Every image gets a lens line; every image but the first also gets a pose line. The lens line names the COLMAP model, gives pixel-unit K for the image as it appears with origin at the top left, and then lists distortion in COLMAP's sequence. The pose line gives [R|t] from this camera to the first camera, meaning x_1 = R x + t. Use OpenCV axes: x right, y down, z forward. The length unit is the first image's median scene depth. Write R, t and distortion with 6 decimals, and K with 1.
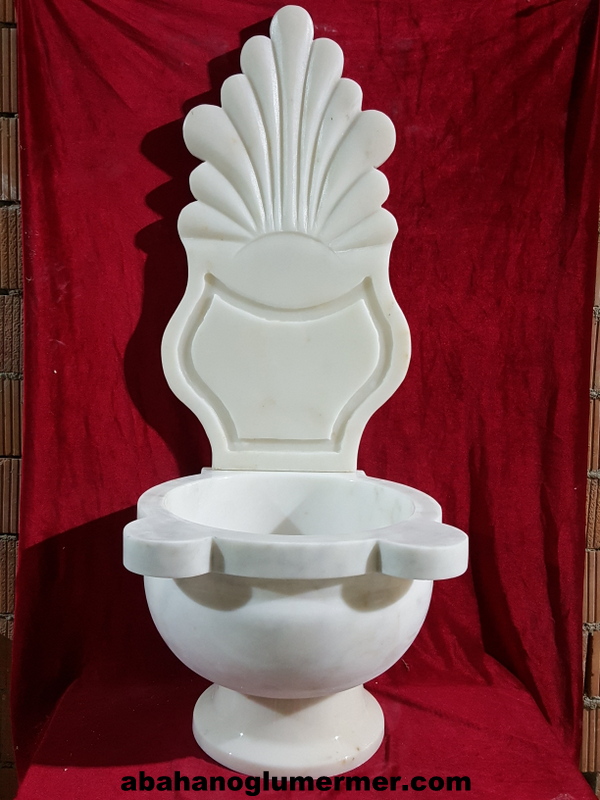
lens RADIAL K [[649.7, 0, 296.1], [0, 649.7, 404.8], [0, 0, 1]] dist [-0.001631, -0.047372]
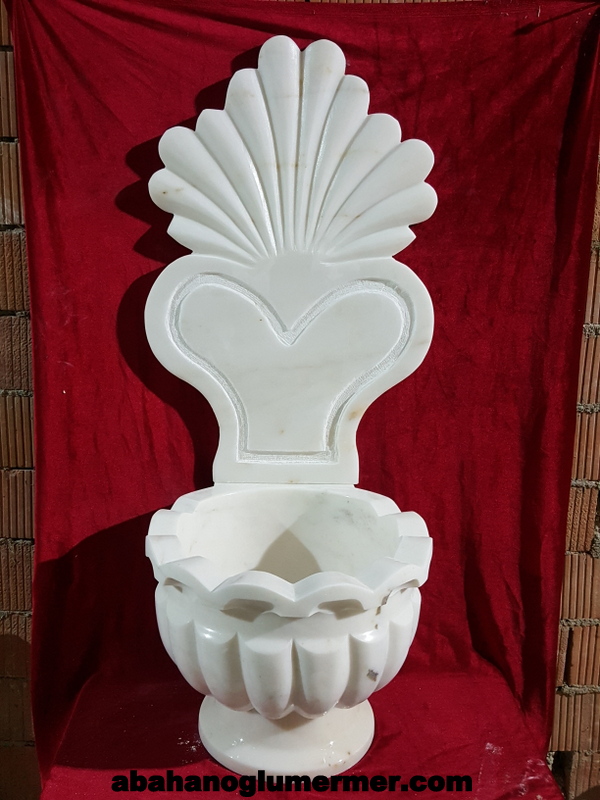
lens RADIAL K [[649.7, 0, 296.1], [0, 649.7, 404.8], [0, 0, 1]] dist [-0.001631, -0.047372]
pose [[0.999985, 0.000244, -0.005419, 0.008129], [0.000221, 0.996334, 0.085549, -0.117382], [0.005420, -0.085549, 0.996319, -0.038812]]
